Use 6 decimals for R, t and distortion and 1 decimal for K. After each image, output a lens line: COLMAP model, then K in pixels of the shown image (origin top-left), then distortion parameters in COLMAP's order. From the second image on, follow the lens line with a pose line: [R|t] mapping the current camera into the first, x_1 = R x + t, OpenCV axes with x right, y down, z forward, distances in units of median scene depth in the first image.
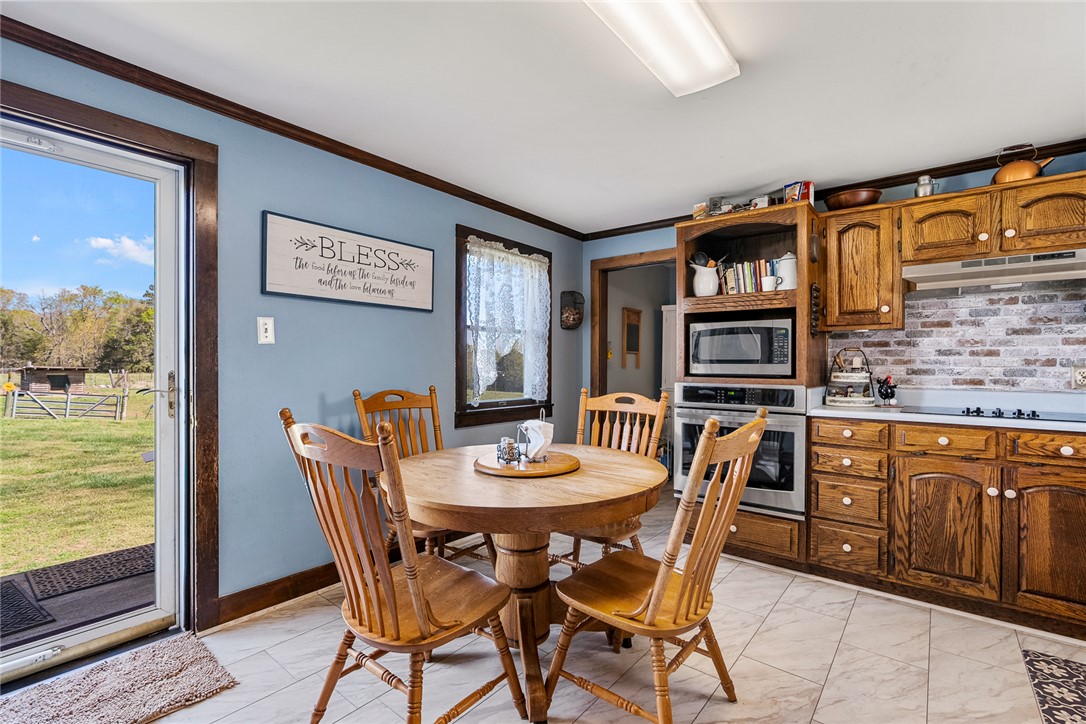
lens RADIAL K [[499.4, 0, 543.0], [0, 499.4, 362.0], [0, 0, 1]] dist [-0.000922, 0.001662]
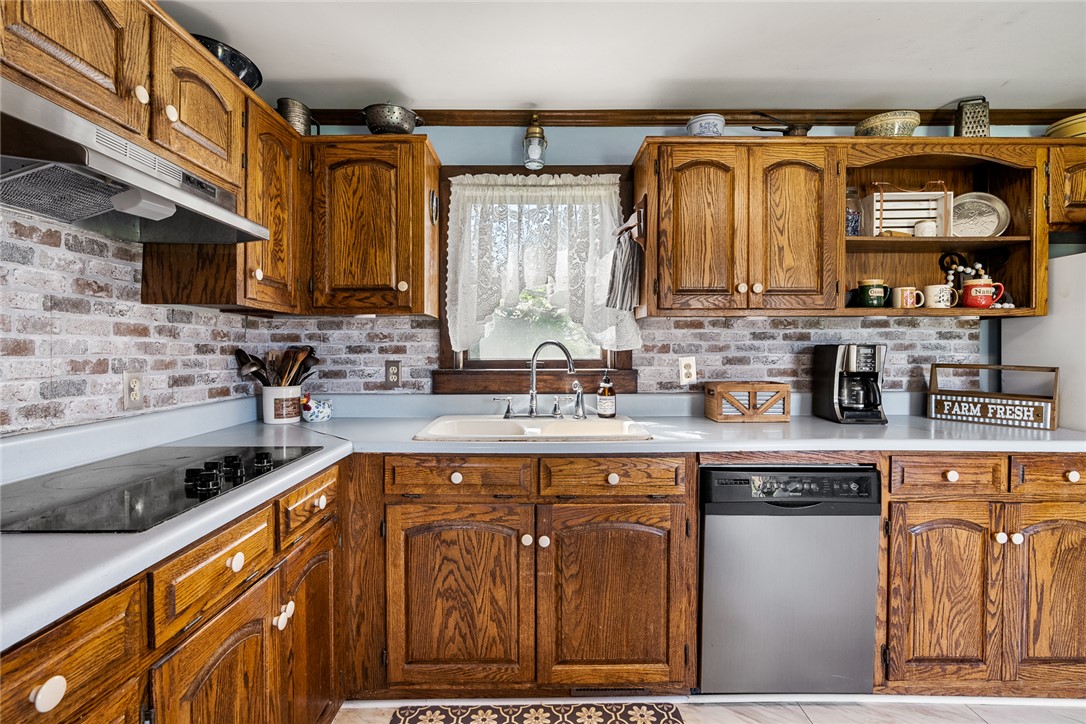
lens RADIAL K [[509.4, 0, 543.0], [0, 509.4, 362.0], [0, 0, 1]] dist [0.001348, 0.000215]
pose [[-0.637729, -0.021719, 0.769955, 0.266654], [-0.003370, 0.999671, 0.025408, -0.018914], [-0.770254, 0.013608, -0.637592, 0.951453]]
